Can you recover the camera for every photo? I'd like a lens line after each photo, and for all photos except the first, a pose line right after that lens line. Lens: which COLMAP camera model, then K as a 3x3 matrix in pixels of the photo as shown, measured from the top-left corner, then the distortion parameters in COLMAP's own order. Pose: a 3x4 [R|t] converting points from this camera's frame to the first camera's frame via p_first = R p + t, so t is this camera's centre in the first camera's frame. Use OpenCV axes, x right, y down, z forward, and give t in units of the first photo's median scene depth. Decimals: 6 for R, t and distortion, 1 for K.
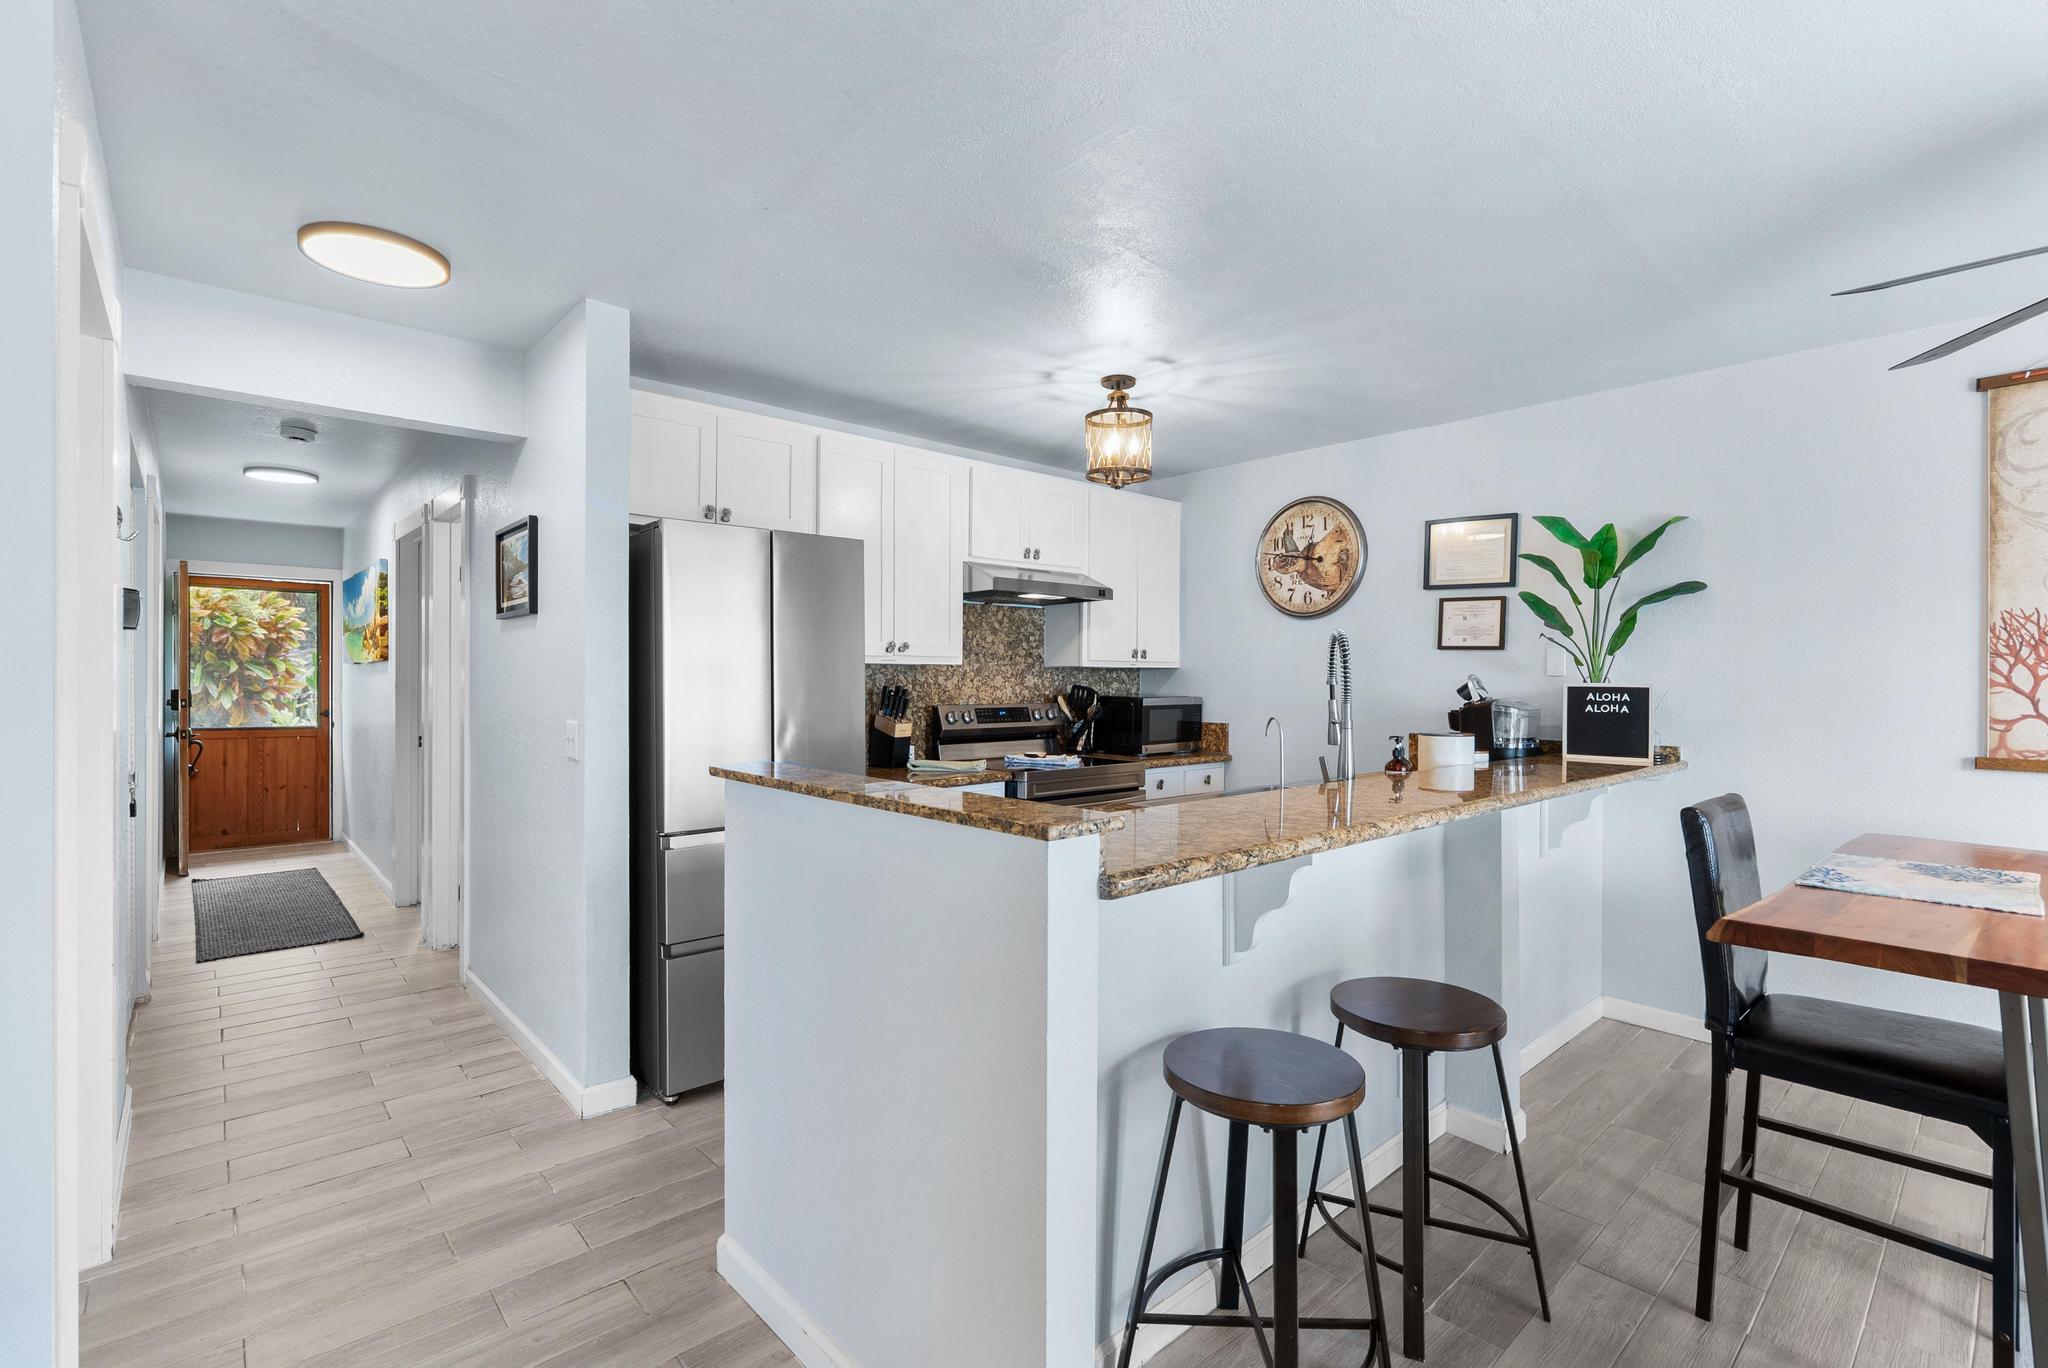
lens RADIAL K [[940.6, 0, 1030.8], [0, 940.6, 677.1], [0, 0, 1]] dist [-0.004694, -0.000164]
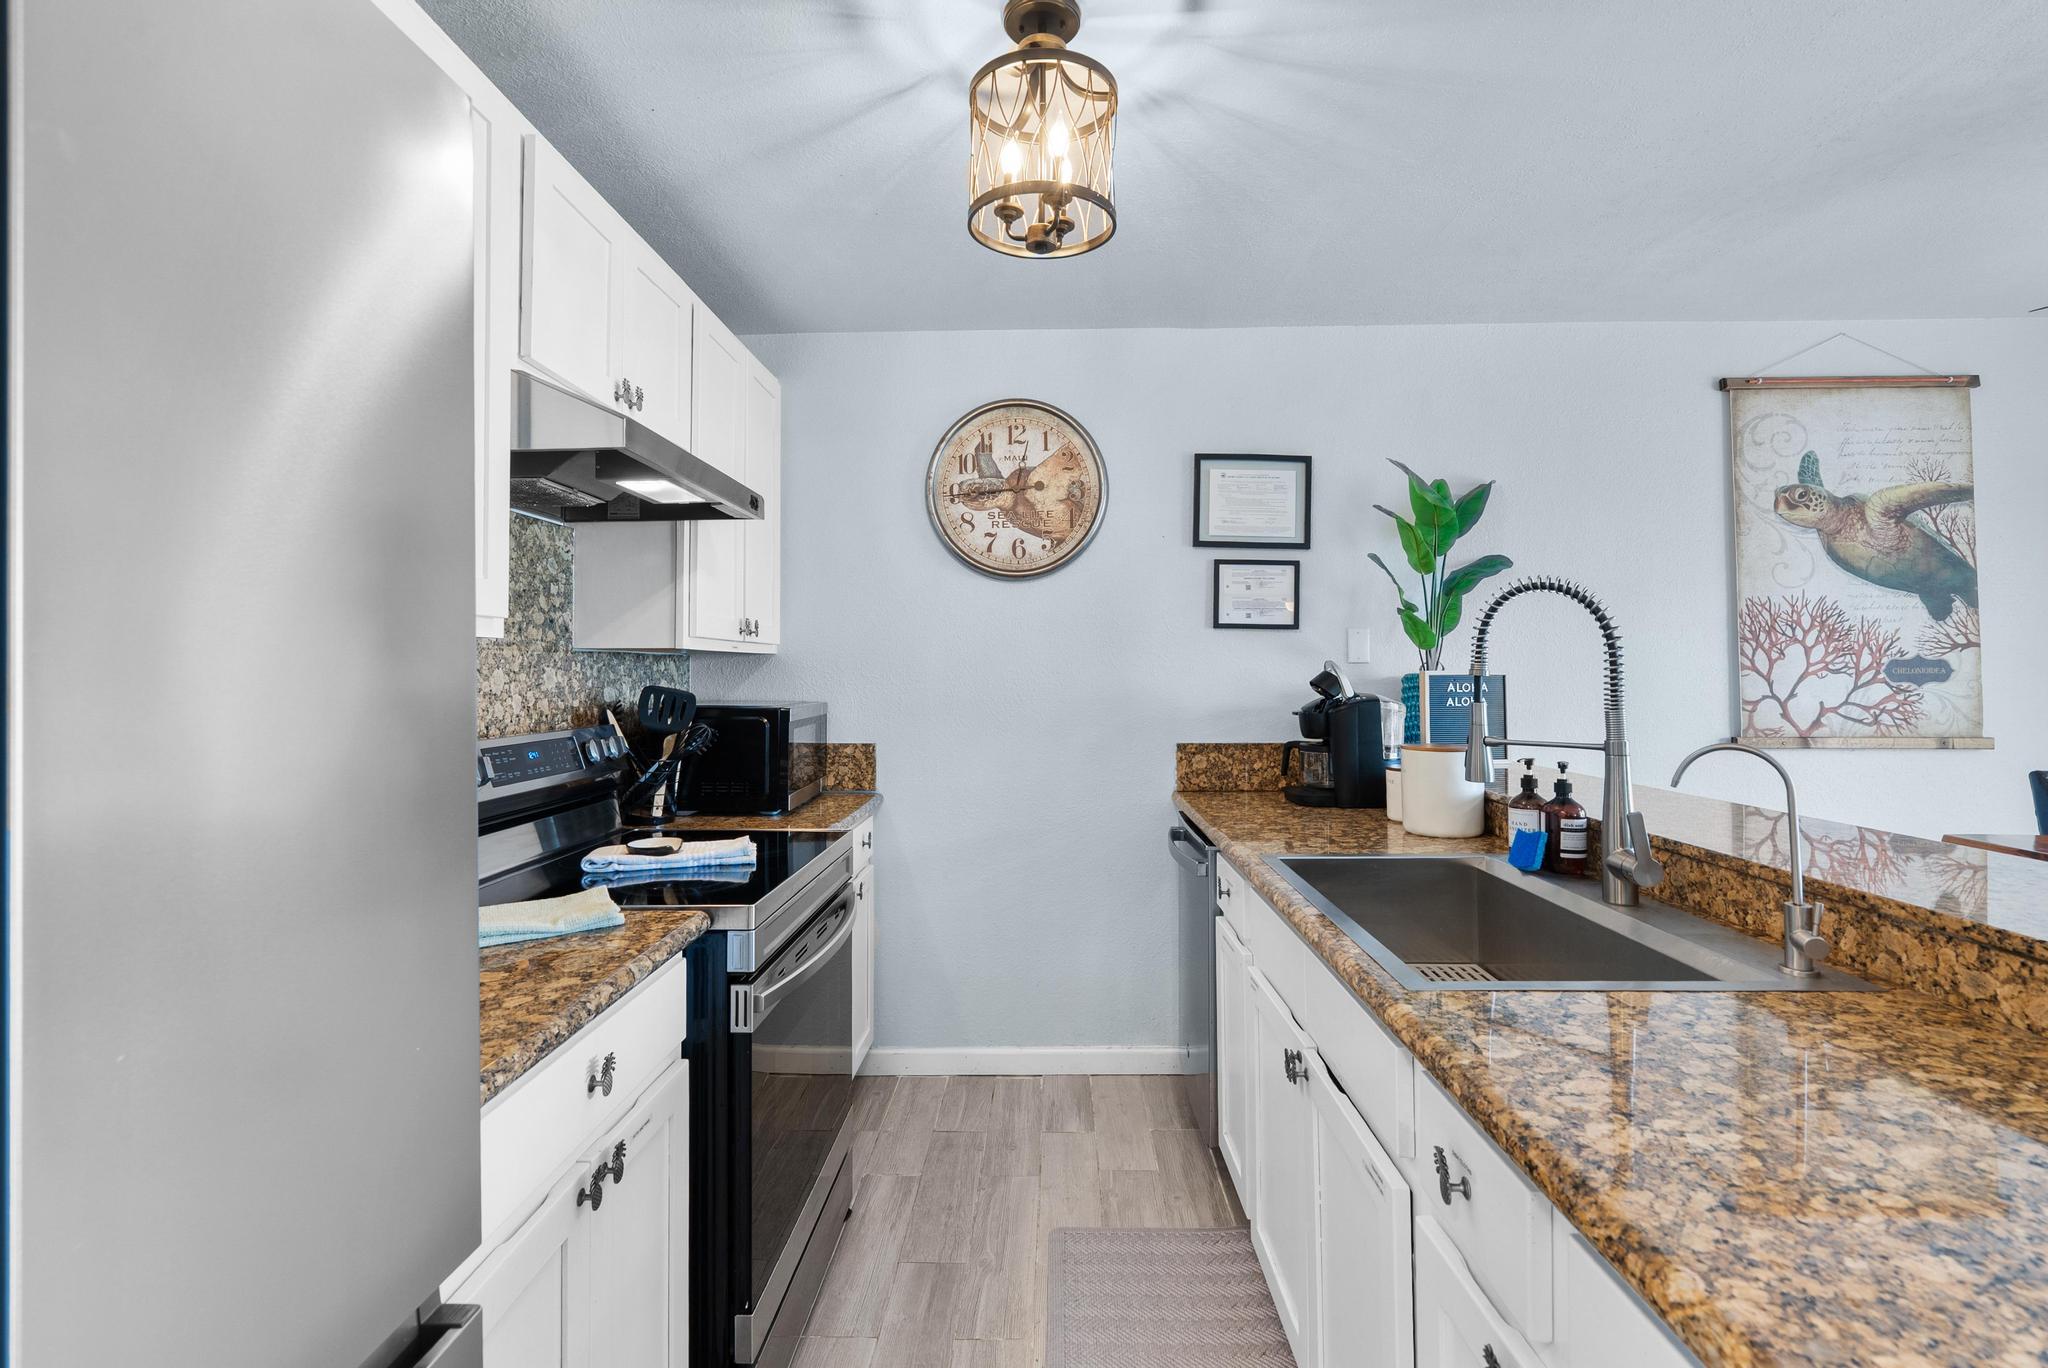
lens RADIAL K [[940.6, 0, 1028.1], [0, 940.6, 644.2], [0, 0, 1]] dist [-0.004694, -0.000164]
pose [[0.686429, 0.012422, 0.727090, -0.188065], [0.009298, 0.999622, -0.025856, 0.000874], [-0.727137, 0.024509, 0.686055, 0.546843]]
